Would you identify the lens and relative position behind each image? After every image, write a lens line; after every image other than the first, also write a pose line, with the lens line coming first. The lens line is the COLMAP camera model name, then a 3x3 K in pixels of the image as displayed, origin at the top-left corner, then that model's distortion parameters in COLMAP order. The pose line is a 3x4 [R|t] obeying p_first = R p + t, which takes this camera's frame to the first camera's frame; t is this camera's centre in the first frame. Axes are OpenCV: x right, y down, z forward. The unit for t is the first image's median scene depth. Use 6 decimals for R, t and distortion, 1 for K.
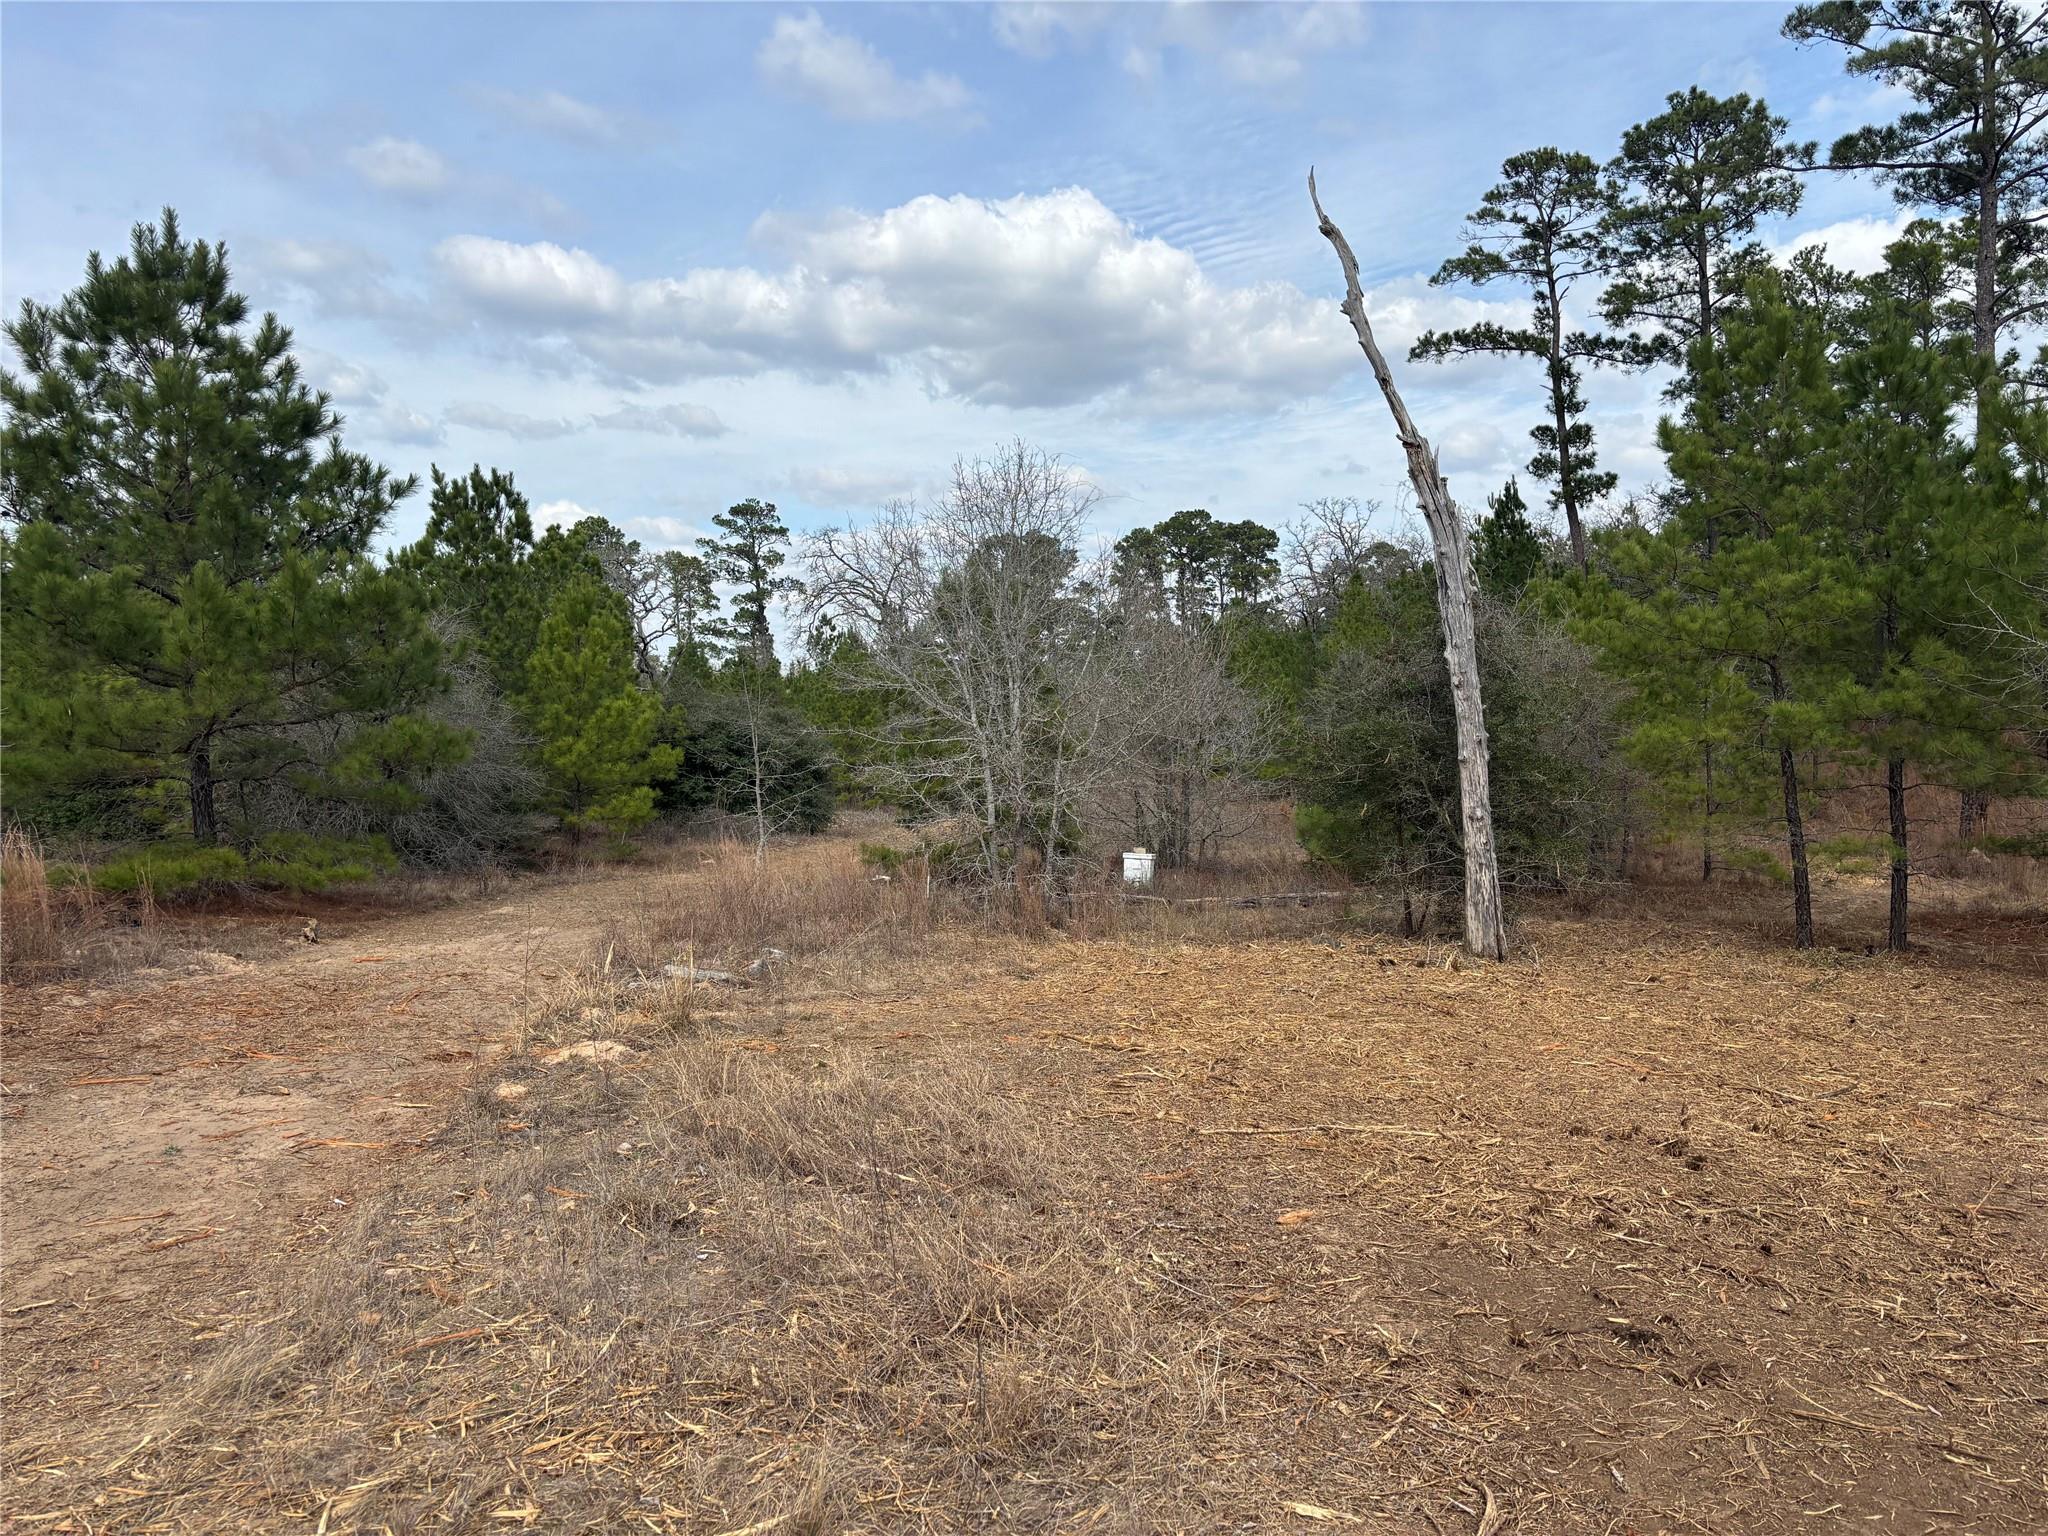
lens RADIAL K [[1543.4, 0, 1024.0], [0, 1543.4, 768.0], [0, 0, 1]] dist [0.035165, -0.045241]
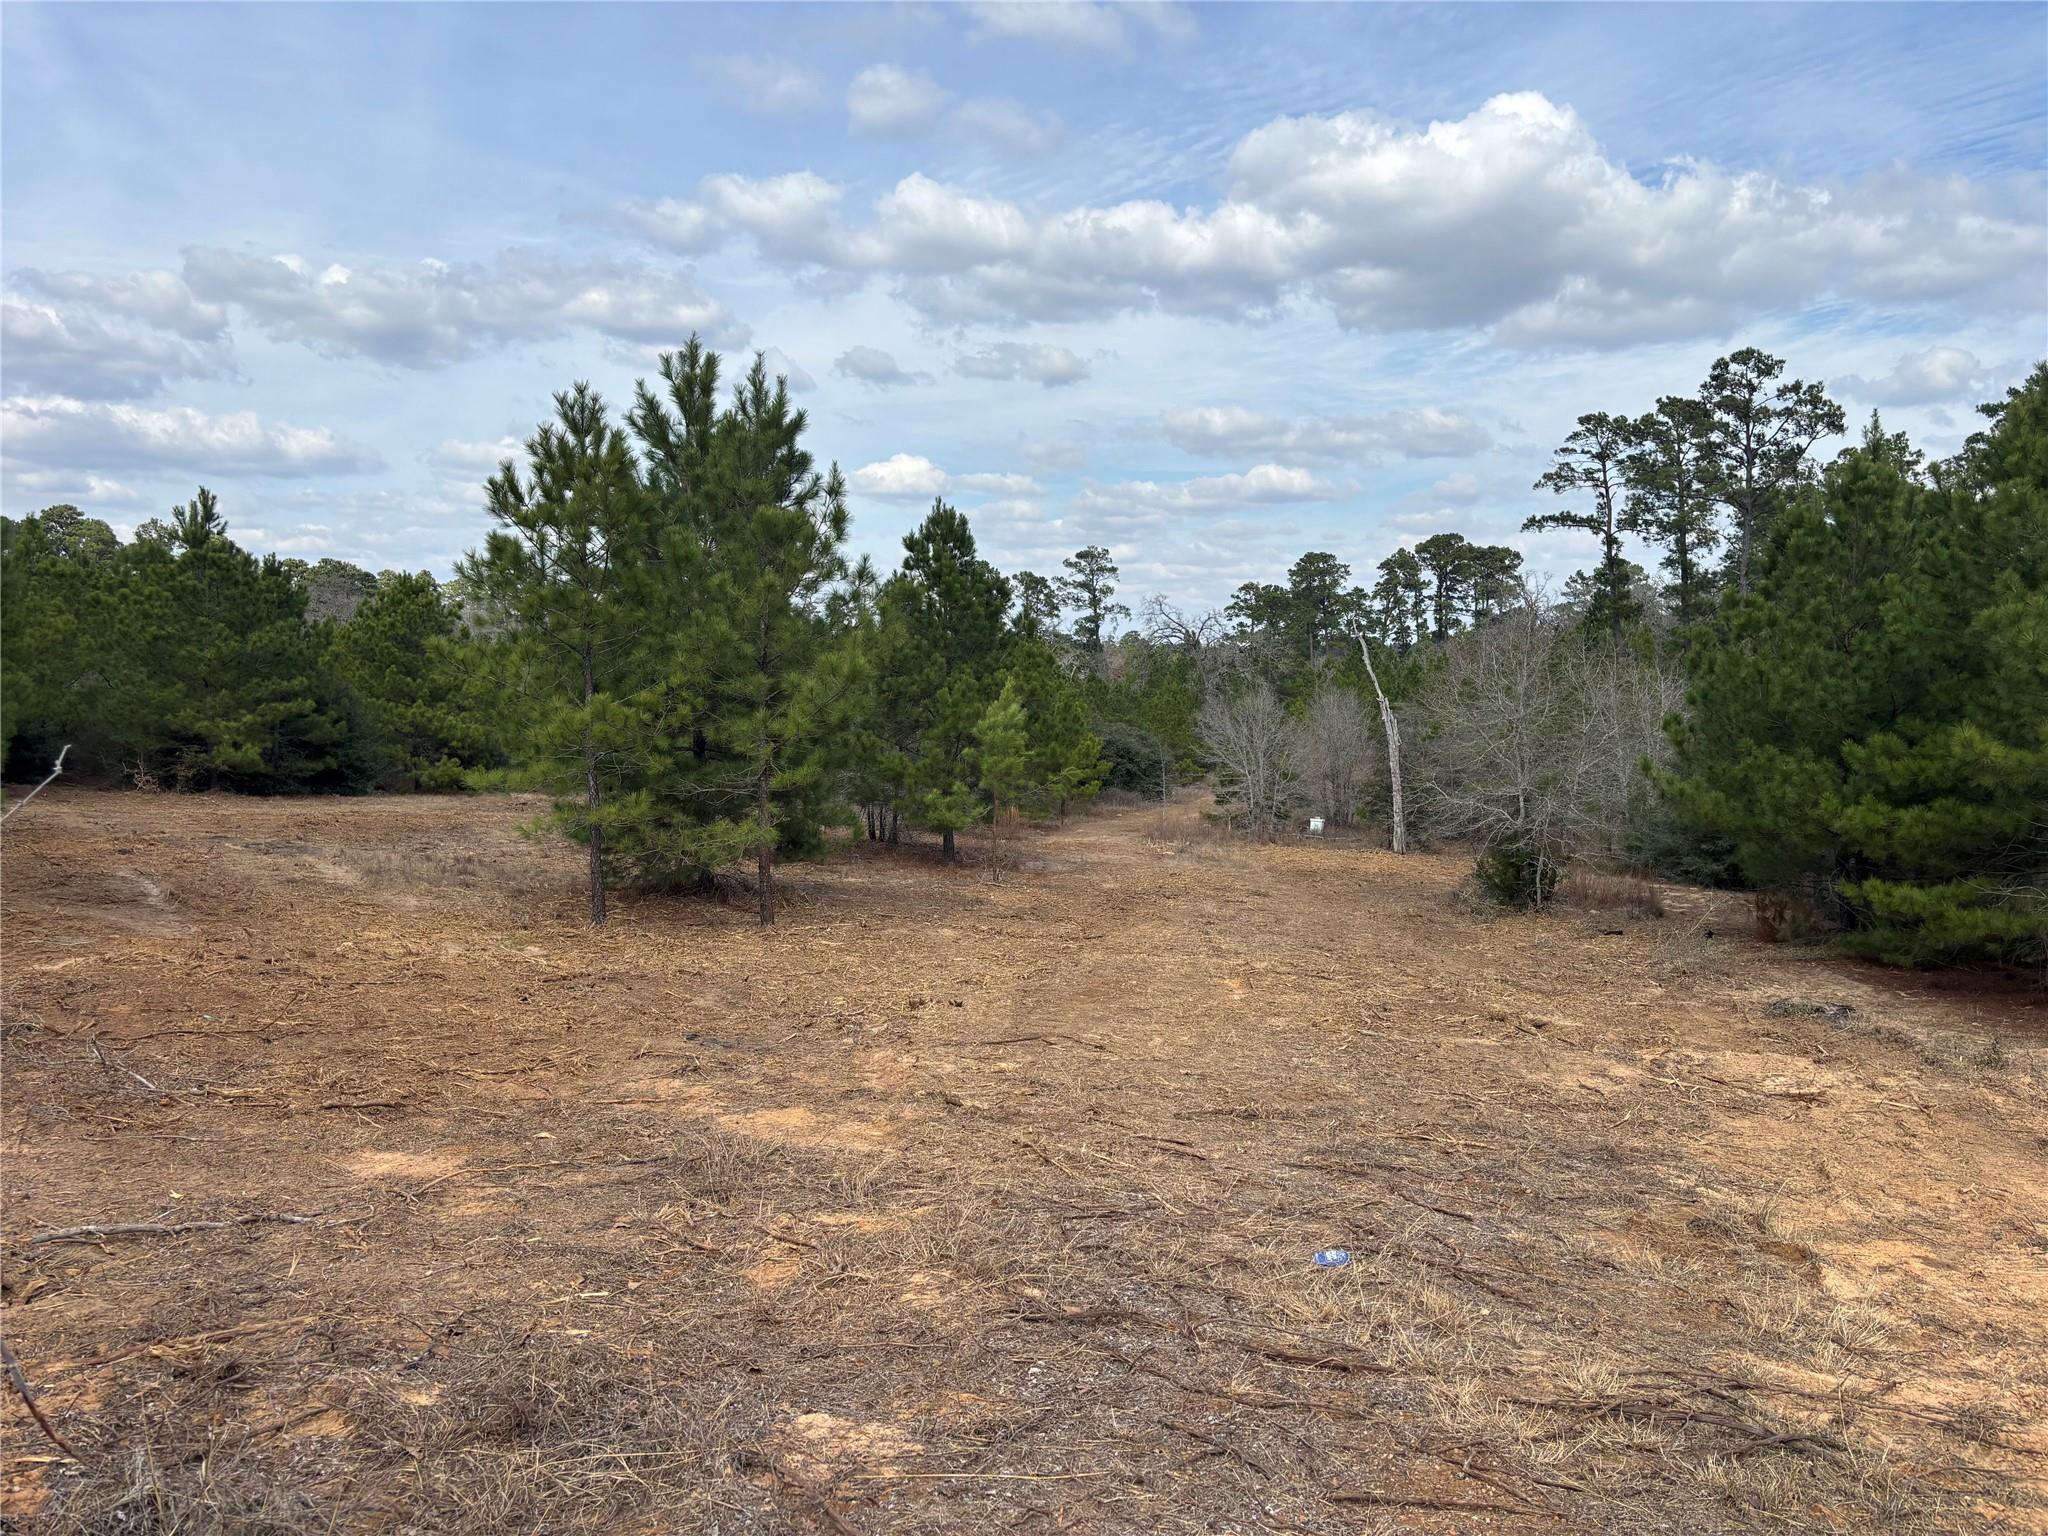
lens RADIAL K [[1543.4, 0, 1024.0], [0, 1543.4, 768.0], [0, 0, 1]] dist [0.035165, -0.045241]
pose [[0.982879, 0.026374, -0.182354, 0.014452], [-0.021670, 0.999380, 0.027739, -0.018404], [0.182973, -0.023313, 0.982842, -0.328985]]
